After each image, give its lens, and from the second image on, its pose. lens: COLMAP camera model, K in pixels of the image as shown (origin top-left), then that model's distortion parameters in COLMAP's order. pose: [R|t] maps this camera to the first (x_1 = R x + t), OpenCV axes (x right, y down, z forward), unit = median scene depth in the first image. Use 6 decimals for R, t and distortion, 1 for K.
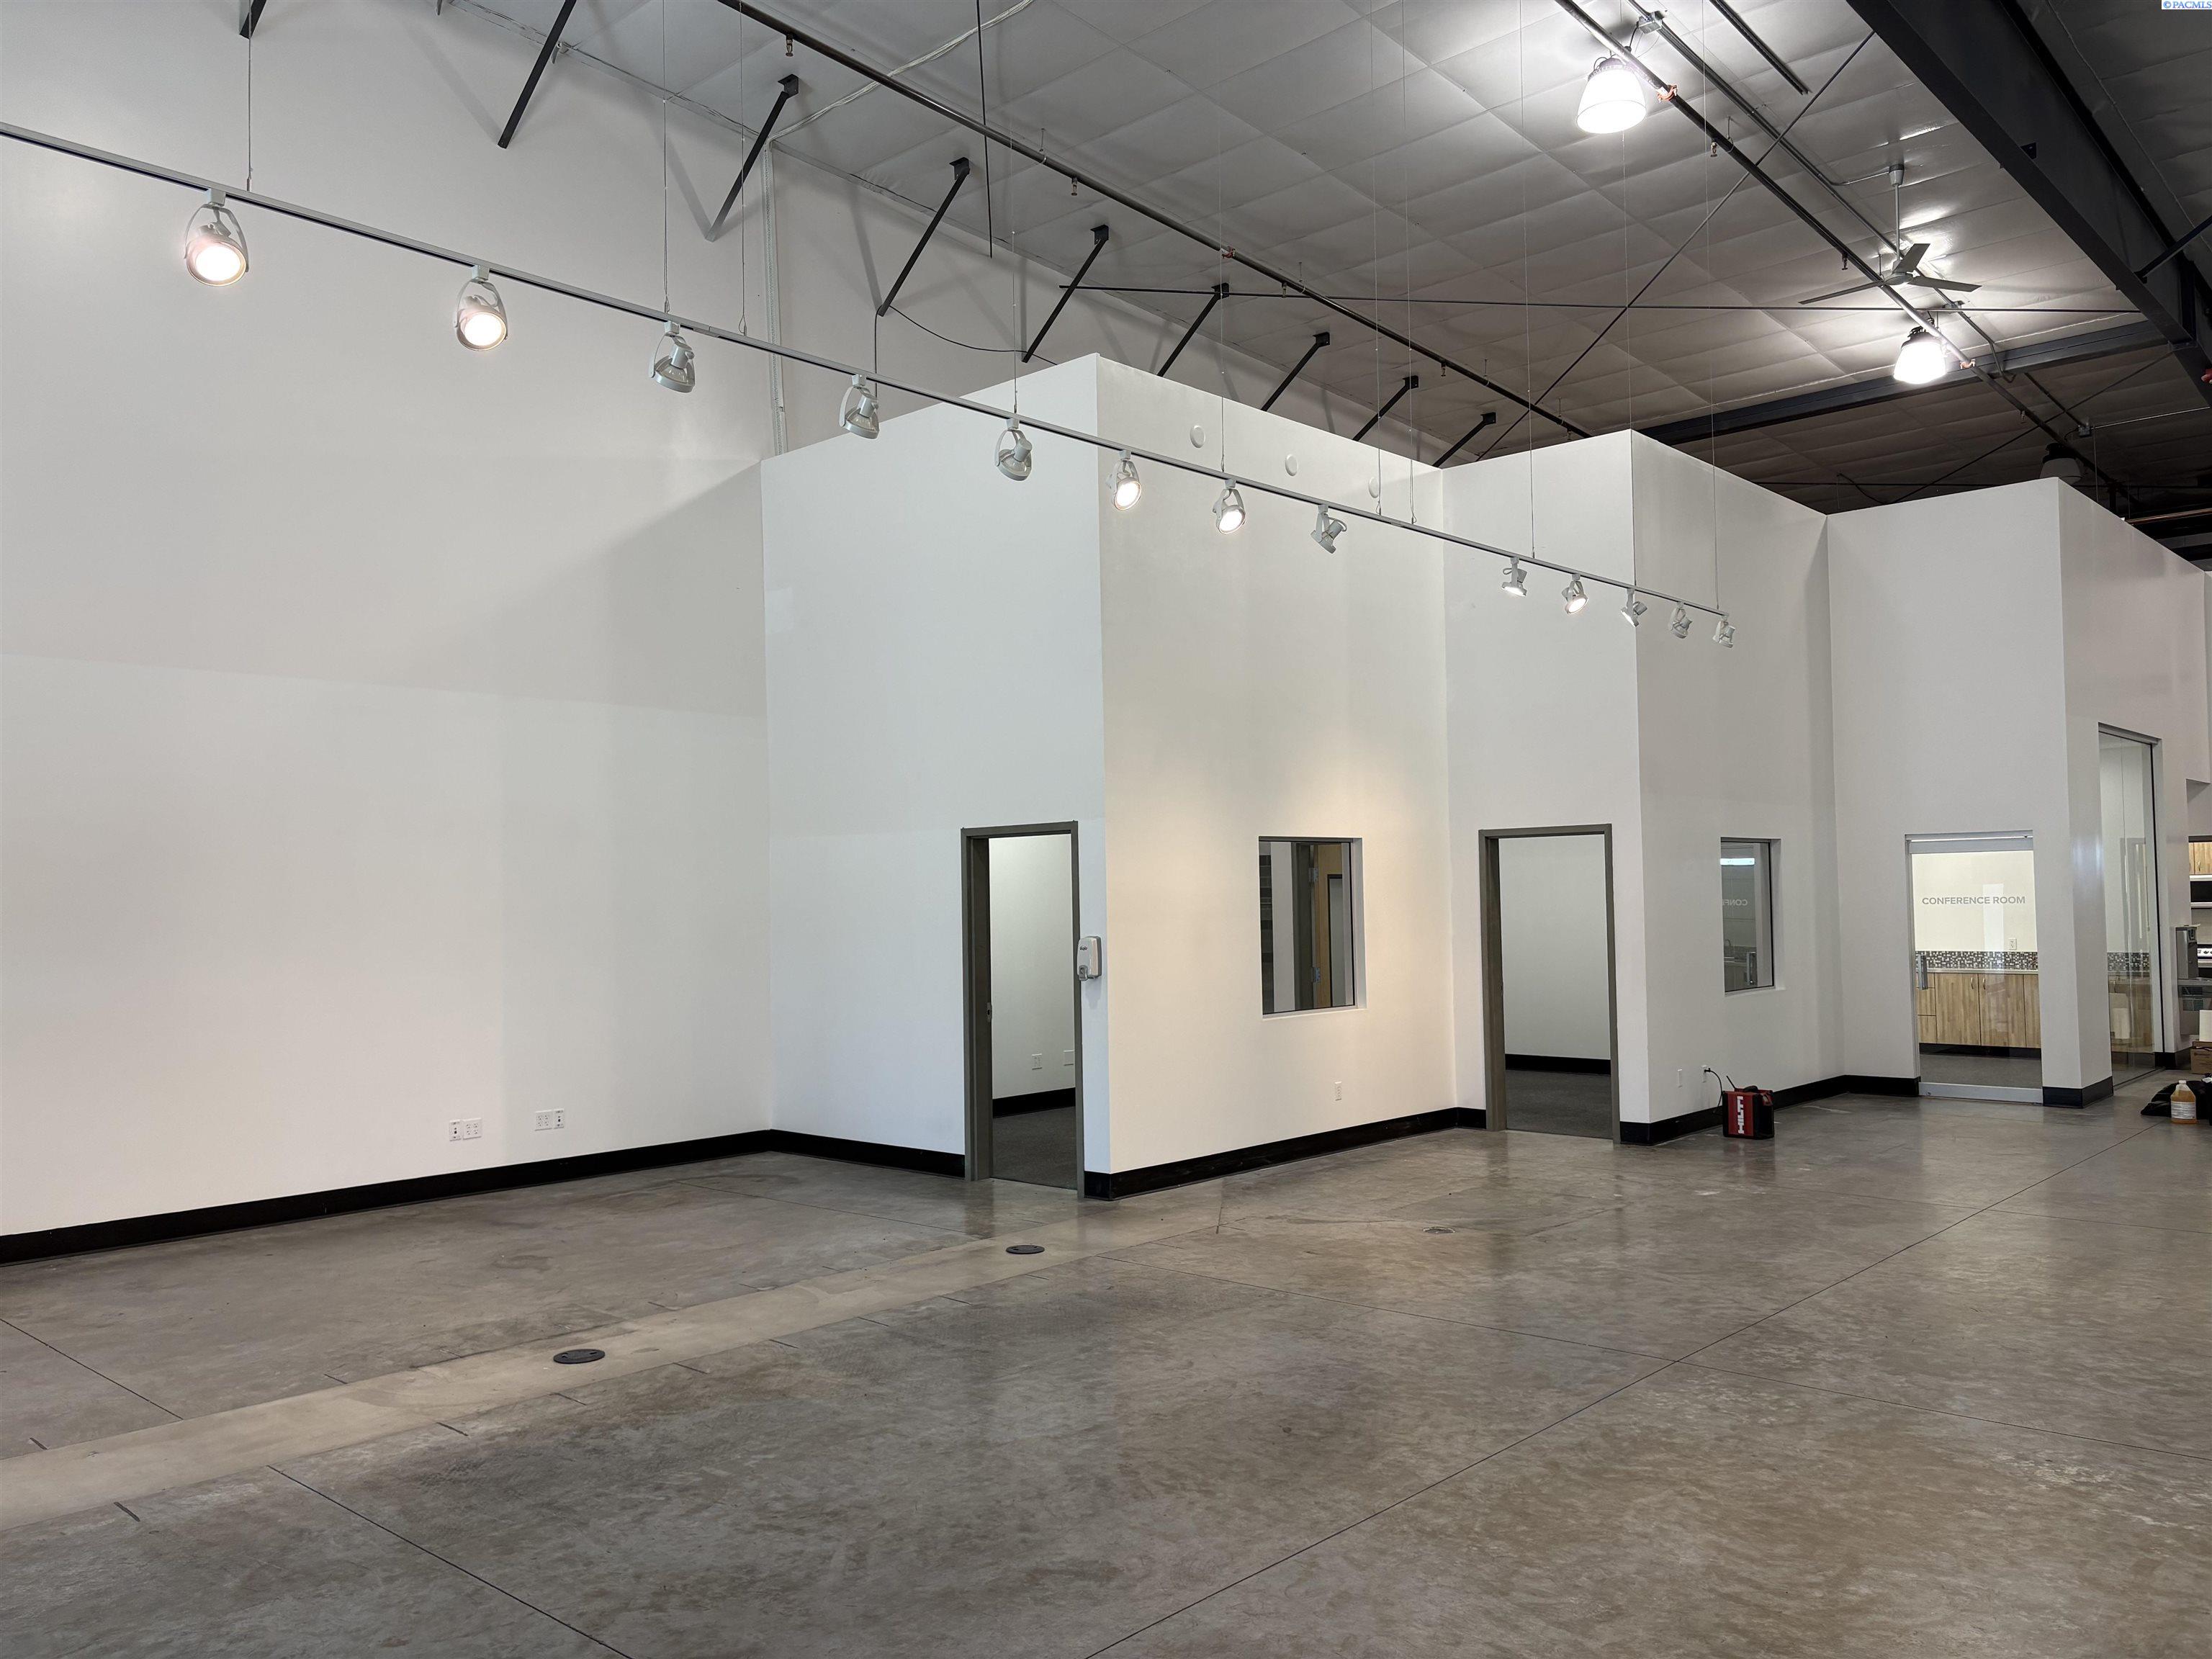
lens RADIAL K [[1677.5, 0, 1106.0], [0, 1677.5, 829.5], [0, 0, 1]] dist [0.005194, 0.005599]
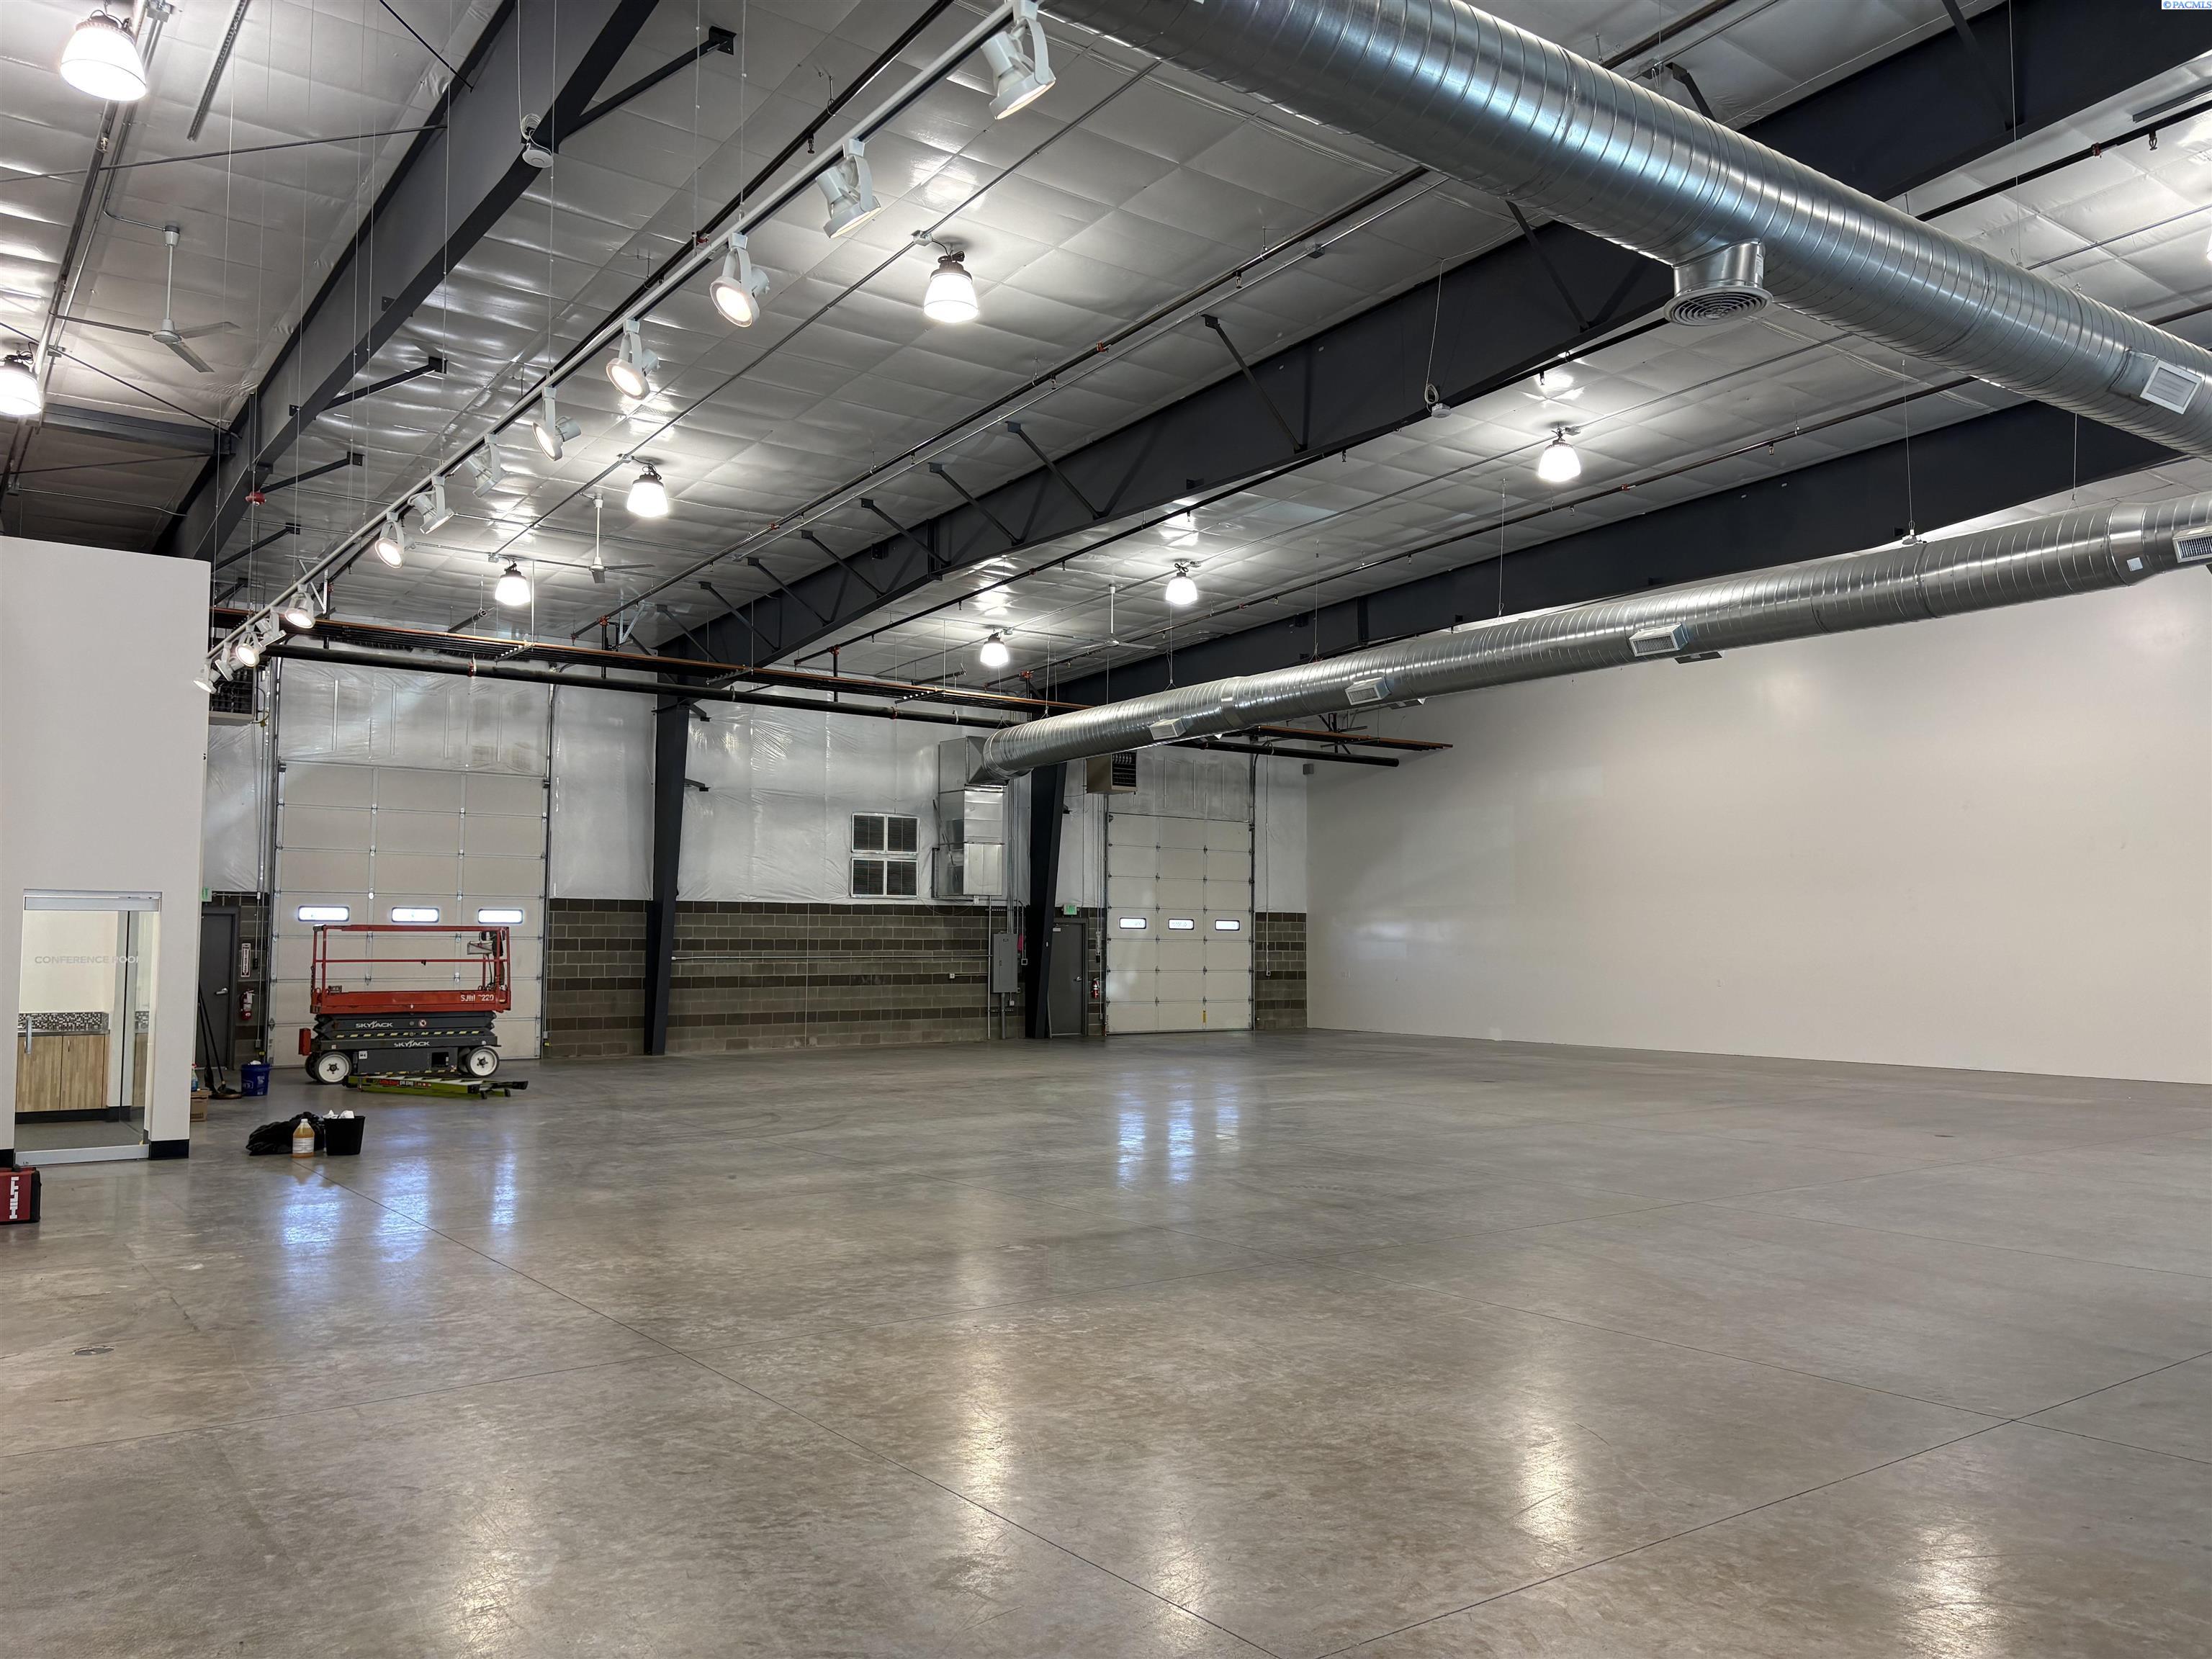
lens RADIAL K [[1695.1, 0, 1106.0], [0, 1695.1, 829.5], [0, 0, 1]] dist [-0.003507, -0.004591]
pose [[0.184002, 0.081436, 0.979546, -0.912734], [-0.042914, 0.996277, -0.074766, 0.037598], [-0.981989, -0.028279, 0.186812, 0.591284]]
